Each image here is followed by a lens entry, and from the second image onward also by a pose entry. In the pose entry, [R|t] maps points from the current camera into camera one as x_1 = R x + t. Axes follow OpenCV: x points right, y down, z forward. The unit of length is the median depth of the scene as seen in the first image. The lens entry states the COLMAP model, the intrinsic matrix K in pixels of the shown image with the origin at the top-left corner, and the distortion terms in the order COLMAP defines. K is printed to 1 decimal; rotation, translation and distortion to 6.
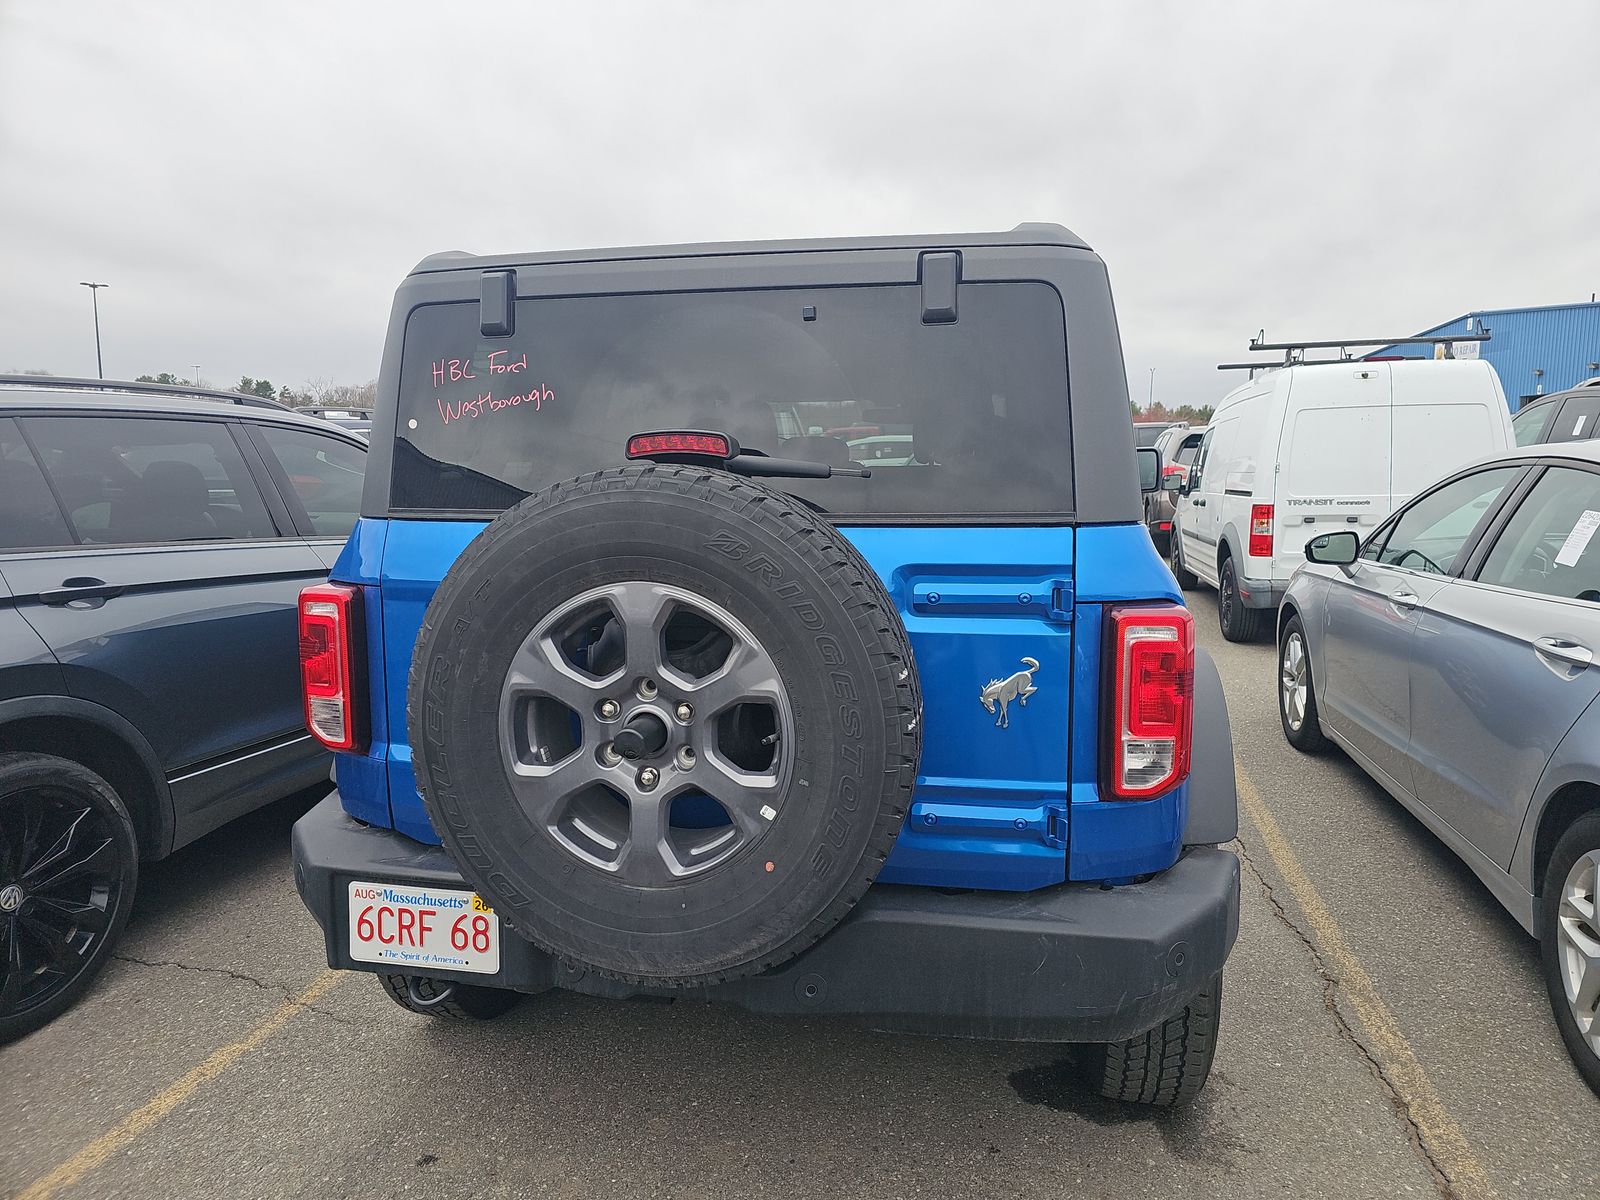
lens RADIAL K [[1074.0, 0, 802.2], [0, 1074.0, 603.8], [0, 0, 1]] dist [0.046611, -0.031336]
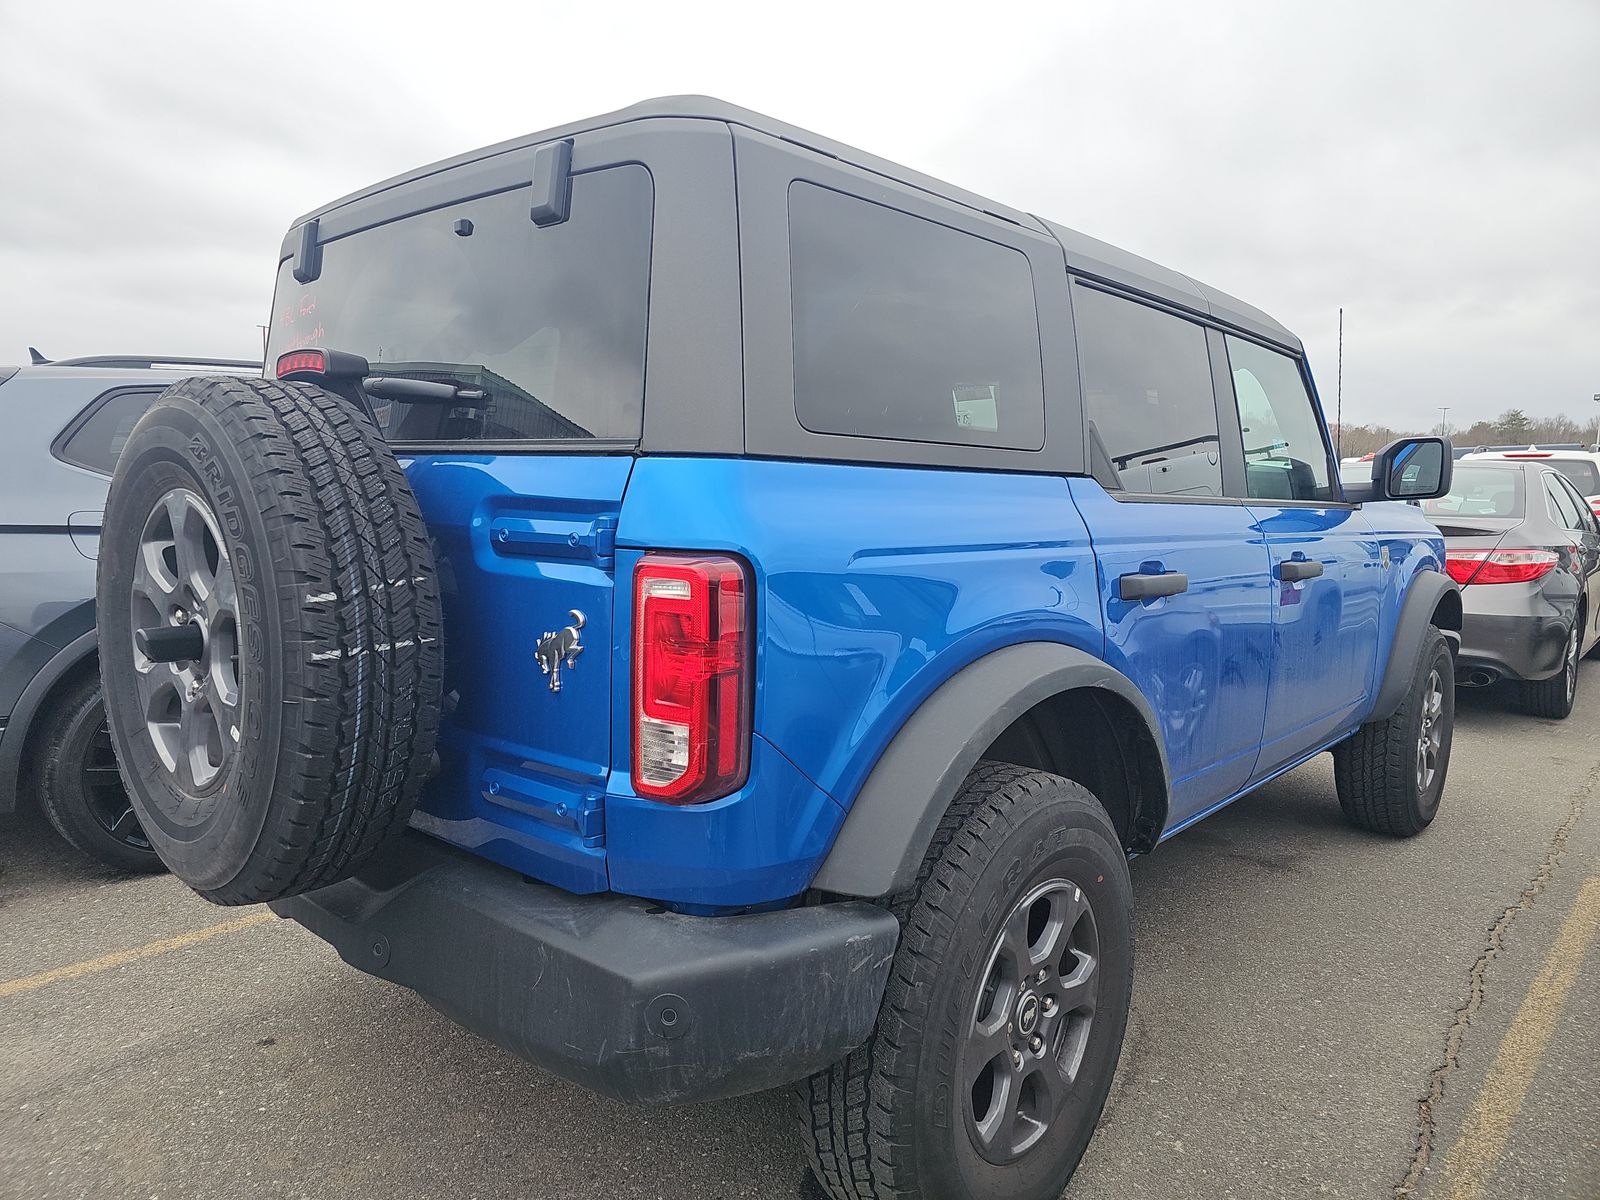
lens RADIAL K [[1074.0, 0, 797.5], [0, 1074.0, 599.5], [0, 0, 1]] dist [0.046611, -0.031336]
pose [[0.863752, 0.080778, -0.497401, 0.674119], [-0.097588, 0.995196, -0.007844, 0.027108], [0.494378, 0.055316, 0.867485, 0.313417]]
